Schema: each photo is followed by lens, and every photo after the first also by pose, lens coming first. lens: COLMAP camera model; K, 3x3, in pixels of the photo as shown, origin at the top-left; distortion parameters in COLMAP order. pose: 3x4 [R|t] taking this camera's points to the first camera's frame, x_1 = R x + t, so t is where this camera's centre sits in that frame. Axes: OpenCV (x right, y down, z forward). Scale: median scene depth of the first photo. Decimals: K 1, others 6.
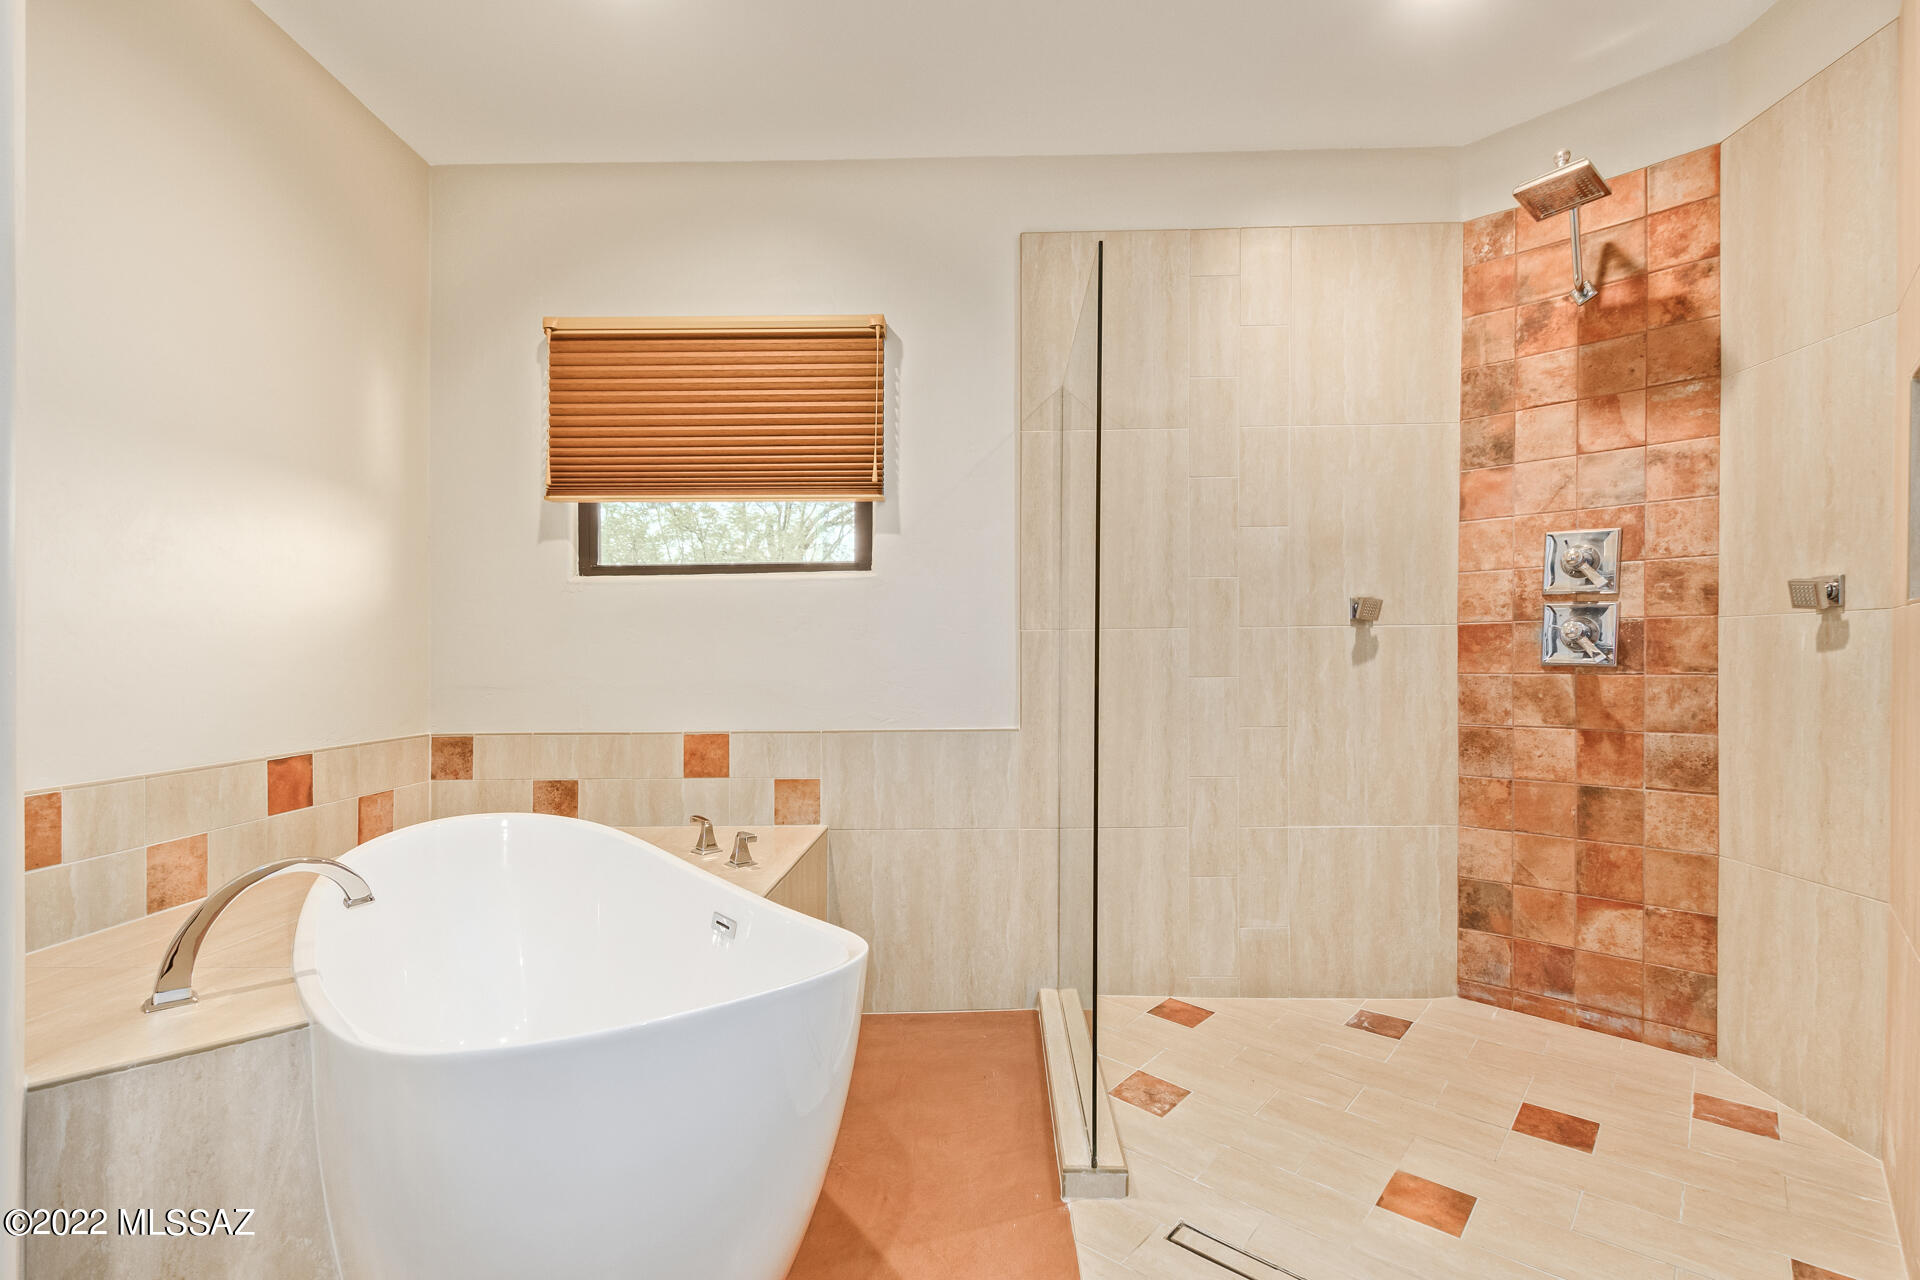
lens RADIAL K [[878.0, 0, 962.5], [0, 878.0, 641.5], [0, 0, 1]] dist [0.001194, -0.001496]
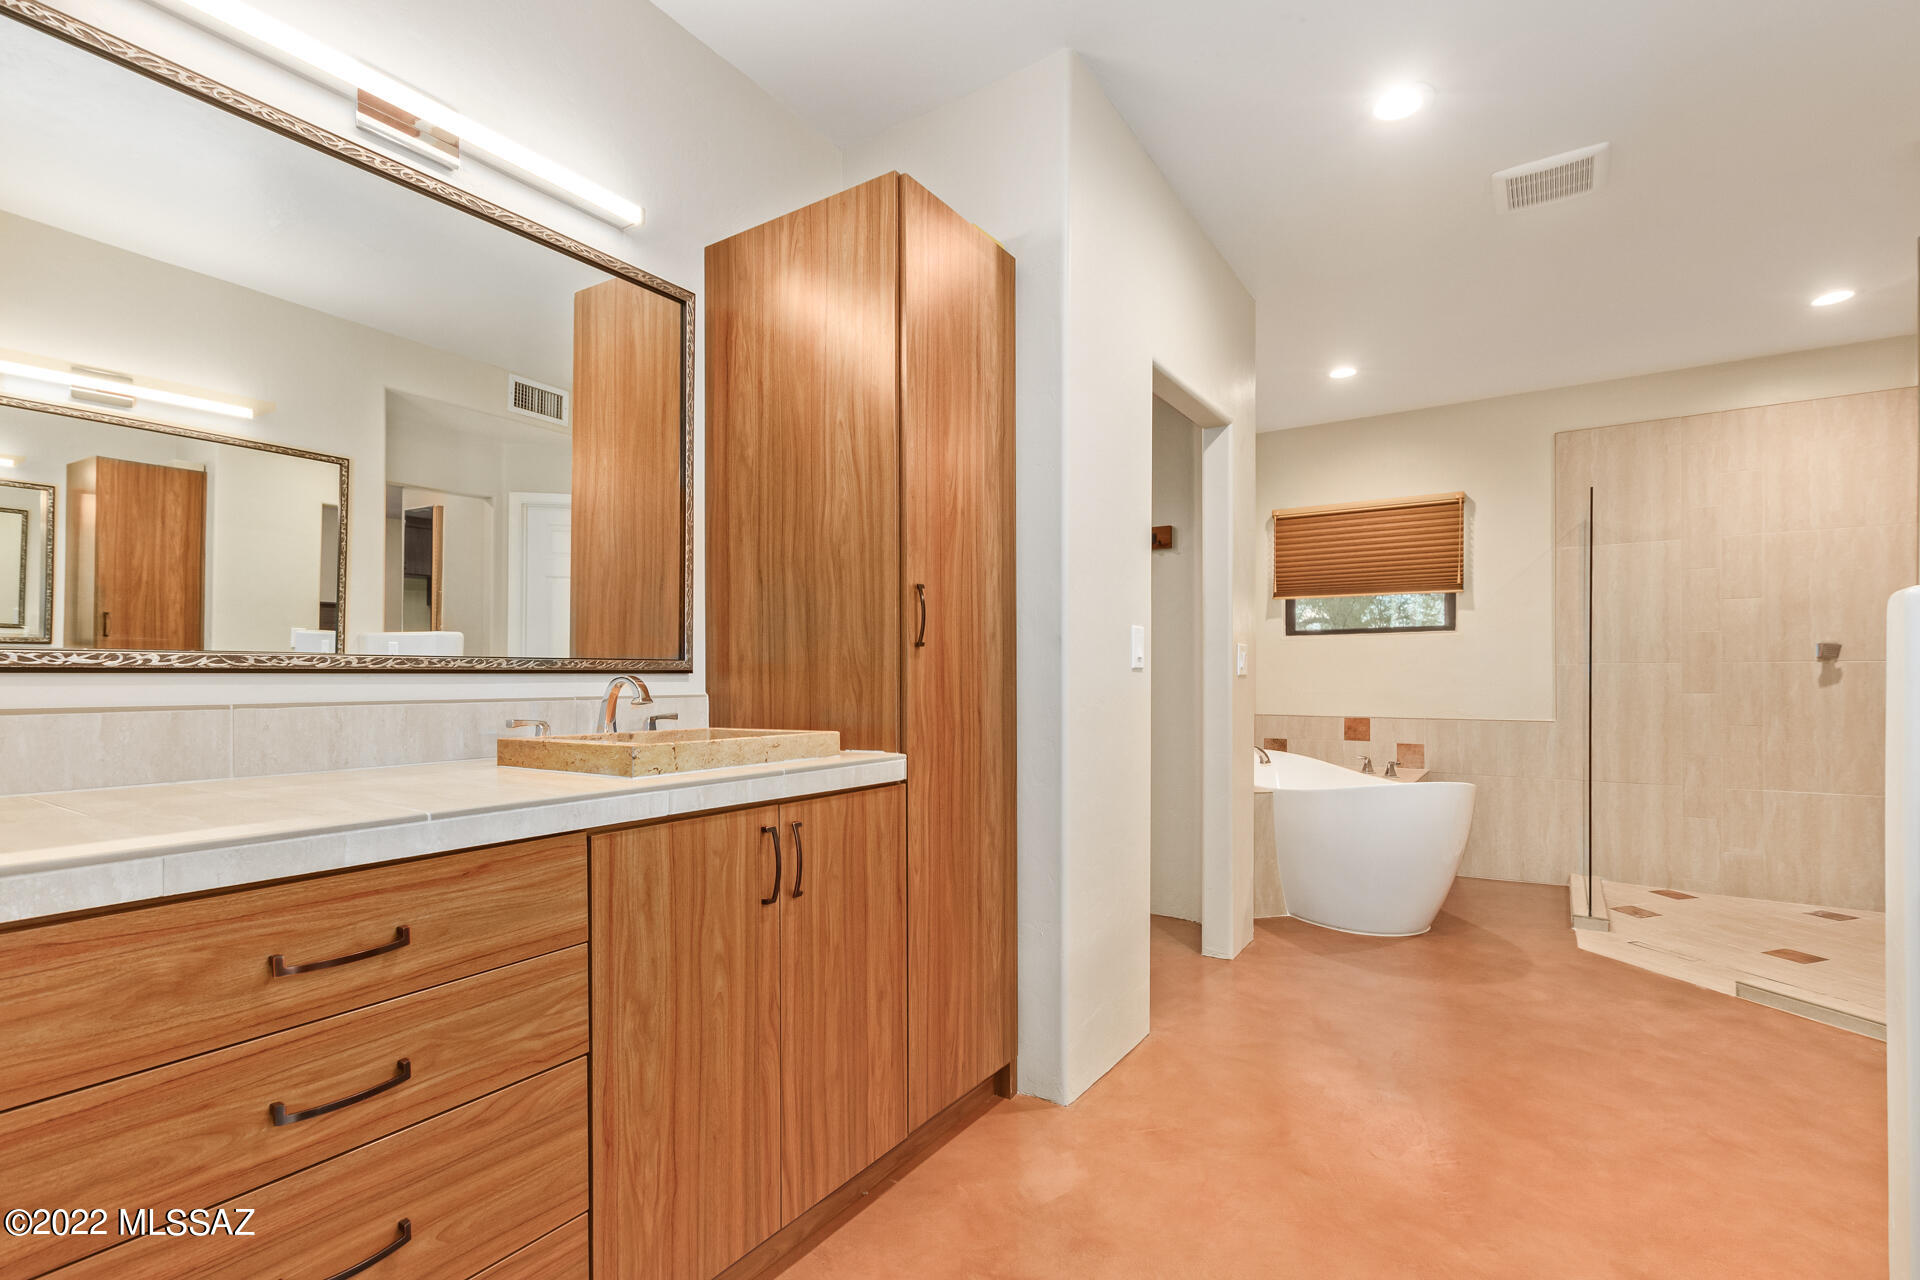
lens RADIAL K [[878.0, 0, 955.8], [0, 878.0, 653.4], [0, 0, 1]] dist [0.001194, -0.001496]
pose [[0.845242, -0.004473, -0.534365, -0.007885], [-0.001785, 0.999936, -0.011195, -0.012026], [0.534380, 0.010416, 0.845180, -1.086716]]
